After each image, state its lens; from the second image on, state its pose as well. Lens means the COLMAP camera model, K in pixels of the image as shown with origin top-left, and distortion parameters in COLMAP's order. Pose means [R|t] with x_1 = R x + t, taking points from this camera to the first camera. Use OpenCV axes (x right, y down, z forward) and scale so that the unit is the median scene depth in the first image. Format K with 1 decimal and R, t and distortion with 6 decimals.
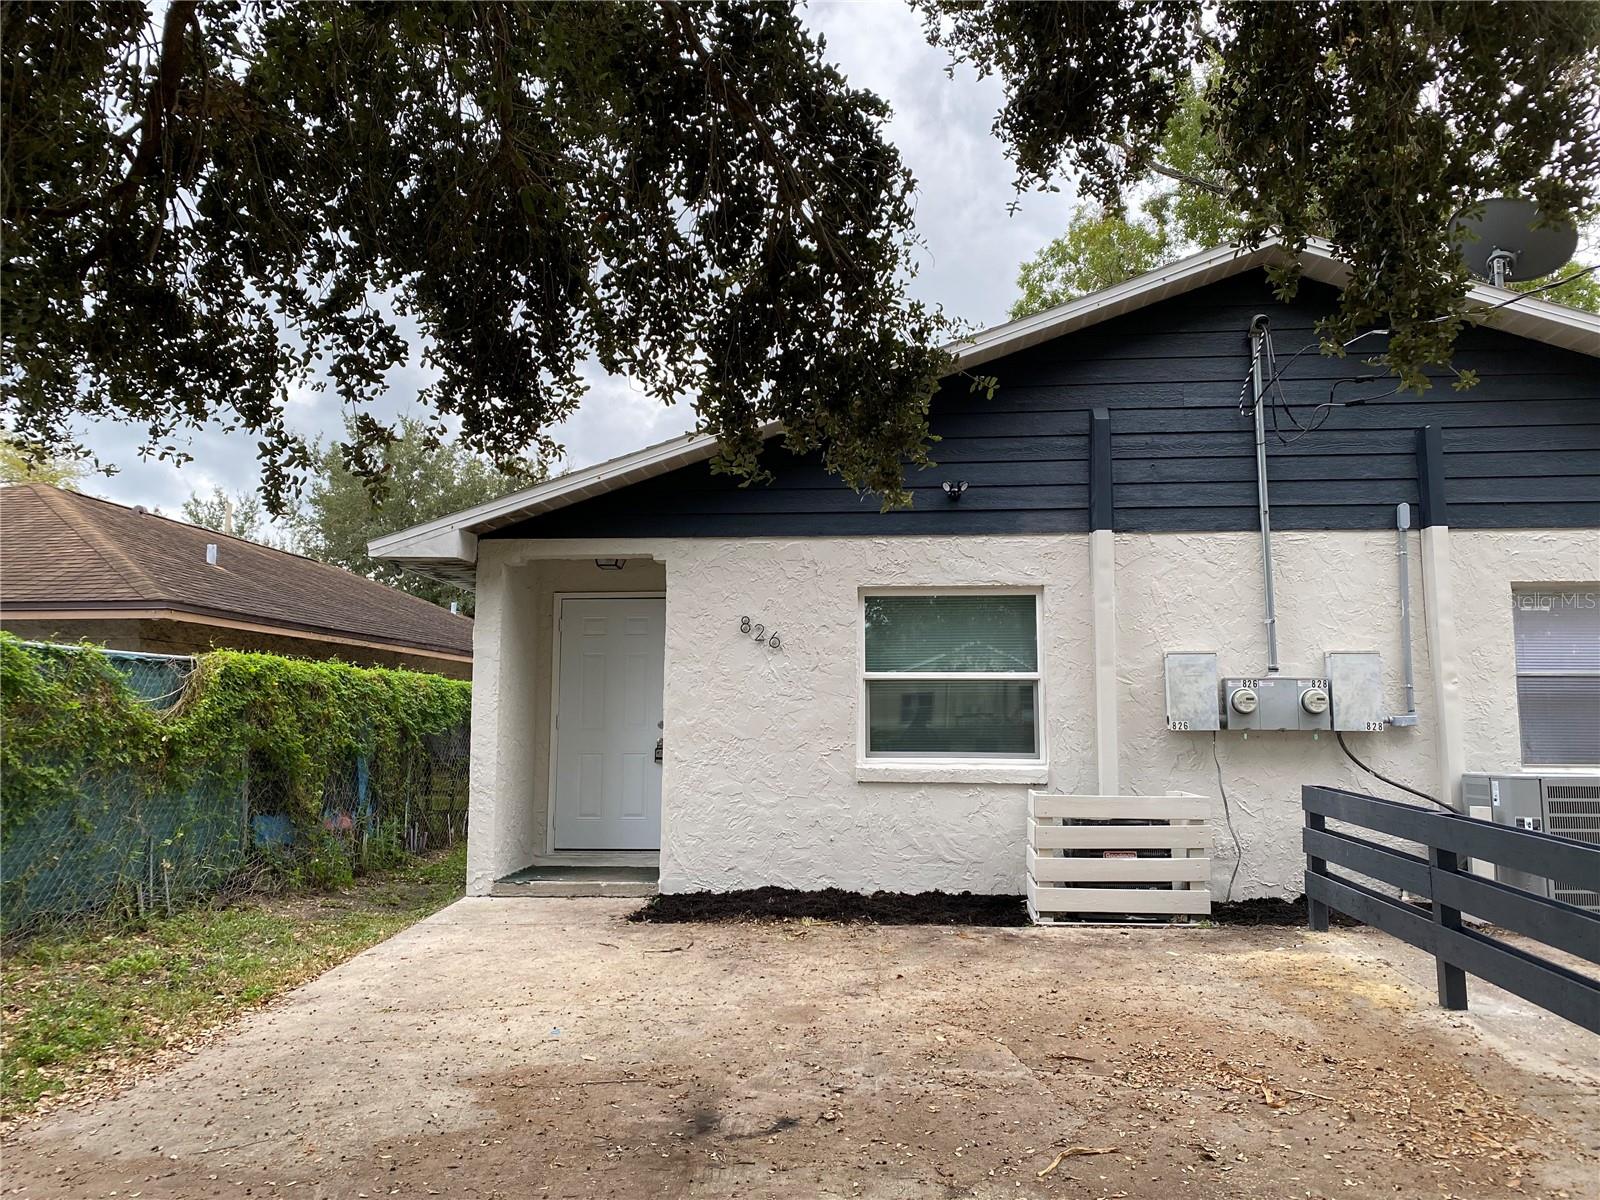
lens RADIAL K [[1208.8, 0, 802.0], [0, 1208.8, 585.7], [0, 0, 1]] dist [0.097599, -0.188326]
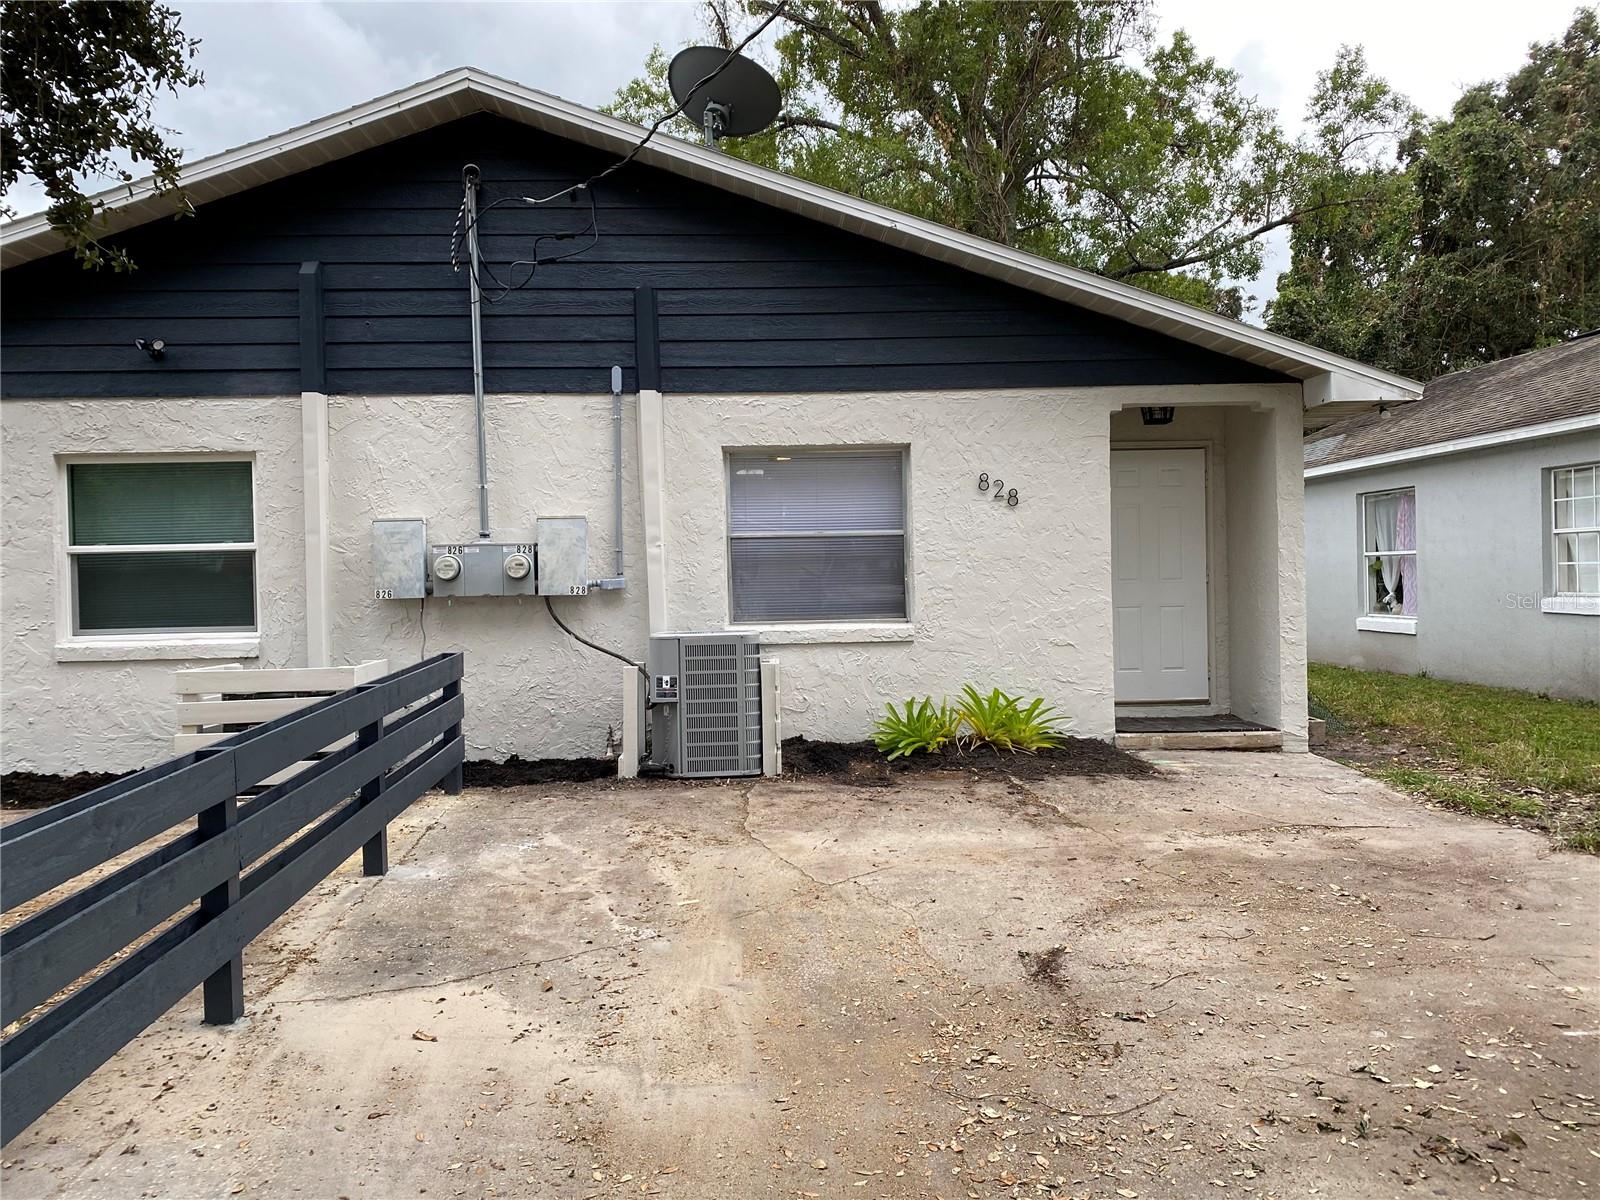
lens RADIAL K [[1193.2, 0, 810.7], [0, 1193.2, 598.0], [0, 0, 1]] dist [0.066664, -0.101222]
pose [[0.988828, -0.025245, 0.146909, 0.493470], [0.005754, 0.991284, 0.131614, -0.008097], [-0.148951, -0.129298, 0.980355, -0.005294]]
